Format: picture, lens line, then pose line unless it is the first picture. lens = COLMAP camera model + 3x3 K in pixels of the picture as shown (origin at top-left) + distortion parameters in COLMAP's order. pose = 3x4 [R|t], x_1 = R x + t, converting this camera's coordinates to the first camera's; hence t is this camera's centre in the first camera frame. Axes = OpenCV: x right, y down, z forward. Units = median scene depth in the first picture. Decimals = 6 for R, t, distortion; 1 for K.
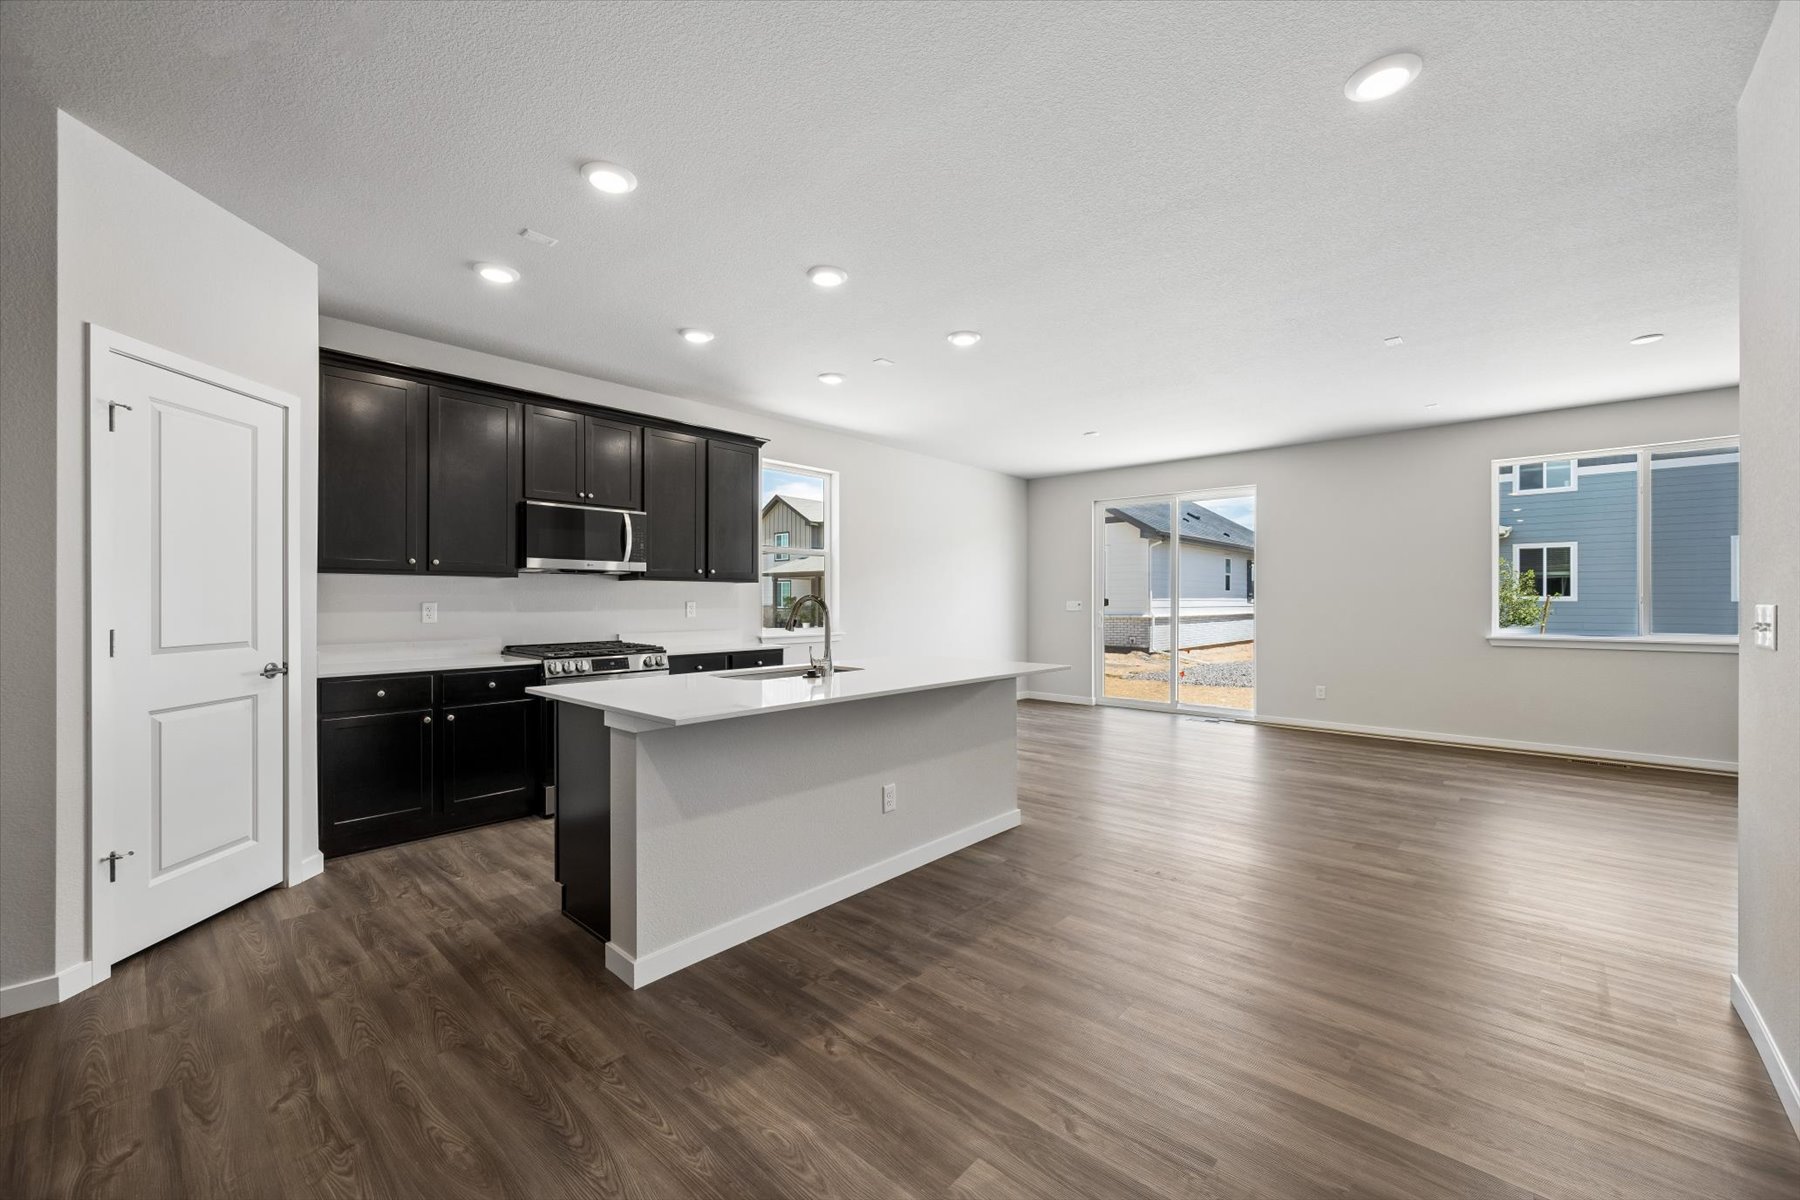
lens RADIAL K [[723.6, 0, 880.3], [0, 723.6, 599.7], [0, 0, 1]] dist [0.001275, 0.000196]
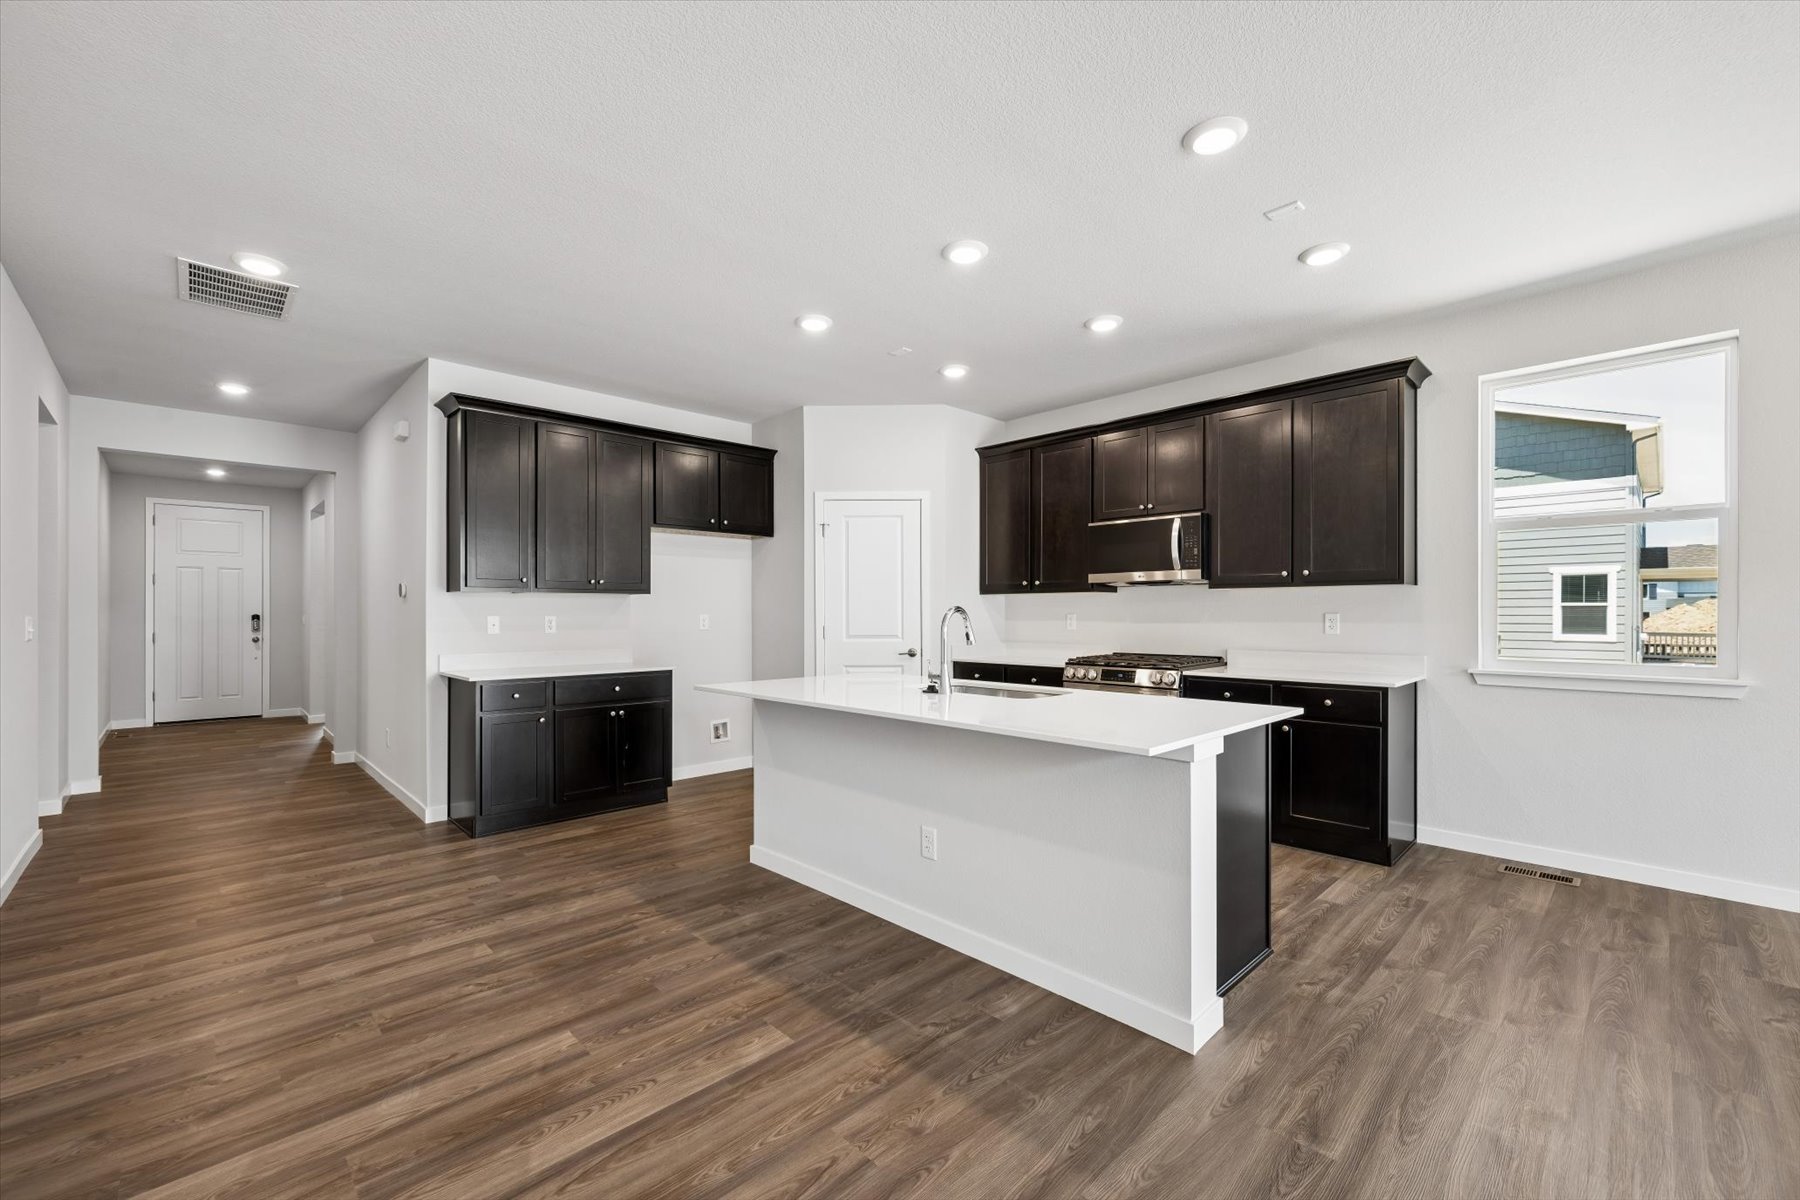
lens RADIAL K [[733.0, 0, 900.5], [0, 733.0, 614.2], [0, 0, 1]] dist [-0.001870, 0.000073]
pose [[-0.053651, 0.001881, -0.998558, 0.617173], [0.002702, 0.999995, 0.001739, 0.001214], [0.998556, -0.002605, -0.053656, 0.712127]]
